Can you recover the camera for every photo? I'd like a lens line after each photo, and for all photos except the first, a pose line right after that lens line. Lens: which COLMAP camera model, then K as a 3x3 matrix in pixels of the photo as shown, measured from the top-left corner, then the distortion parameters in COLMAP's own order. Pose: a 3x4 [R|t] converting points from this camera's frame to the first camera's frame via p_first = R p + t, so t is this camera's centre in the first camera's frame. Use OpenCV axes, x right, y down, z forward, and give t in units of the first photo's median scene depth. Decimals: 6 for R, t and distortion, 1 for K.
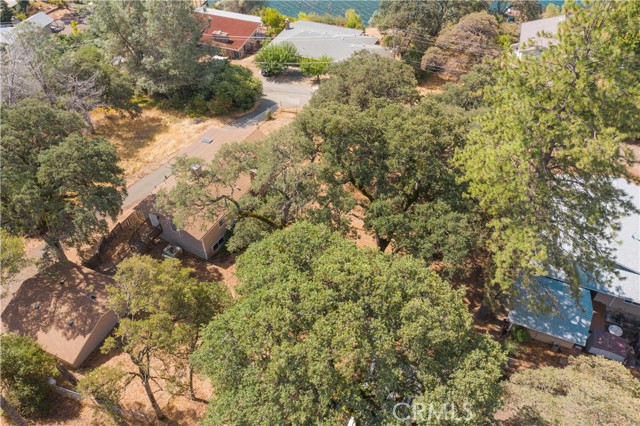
lens RADIAL K [[505.1, 0, 320.4], [0, 505.1, 215.8], [0, 0, 1]] dist [-0.005109, -0.005274]
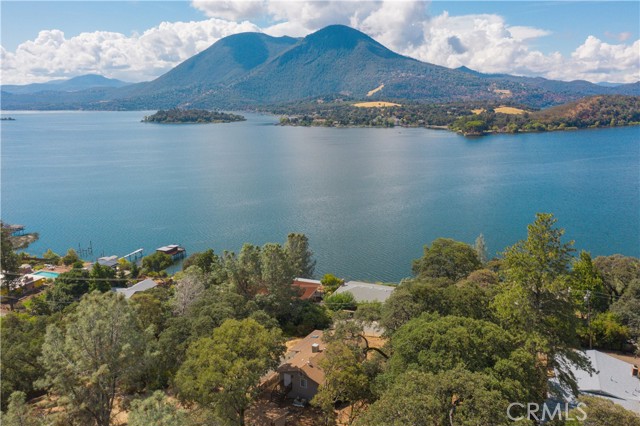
lens RADIAL K [[505.1, 0, 323.9], [0, 505.1, 211.5], [0, 0, 1]] dist [-0.005109, -0.005274]
pose [[0.999982, 0.005979, 0.000785, -0.150328], [-0.004583, 0.838118, -0.545470, 0.261576], [-0.003919, 0.545456, 0.838130, -0.324035]]
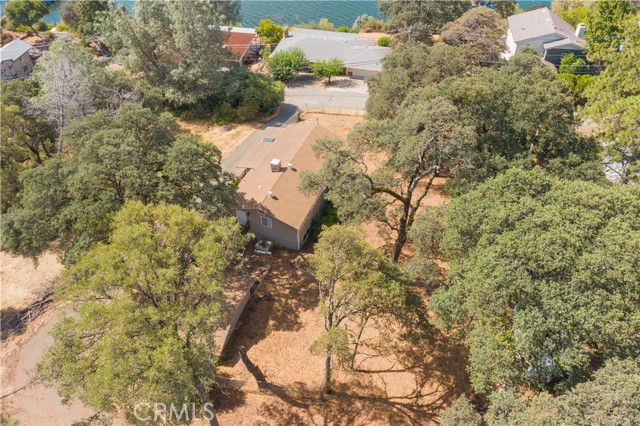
lens RADIAL K [[505.1, 0, 319.6], [0, 505.1, 213.8], [0, 0, 1]] dist [-0.005109, -0.005274]
pose [[0.988406, -0.103050, 0.111509, -0.189722], [0.107043, 0.993789, -0.030421, 0.032224], [-0.107682, 0.042004, 0.993298, -0.015602]]
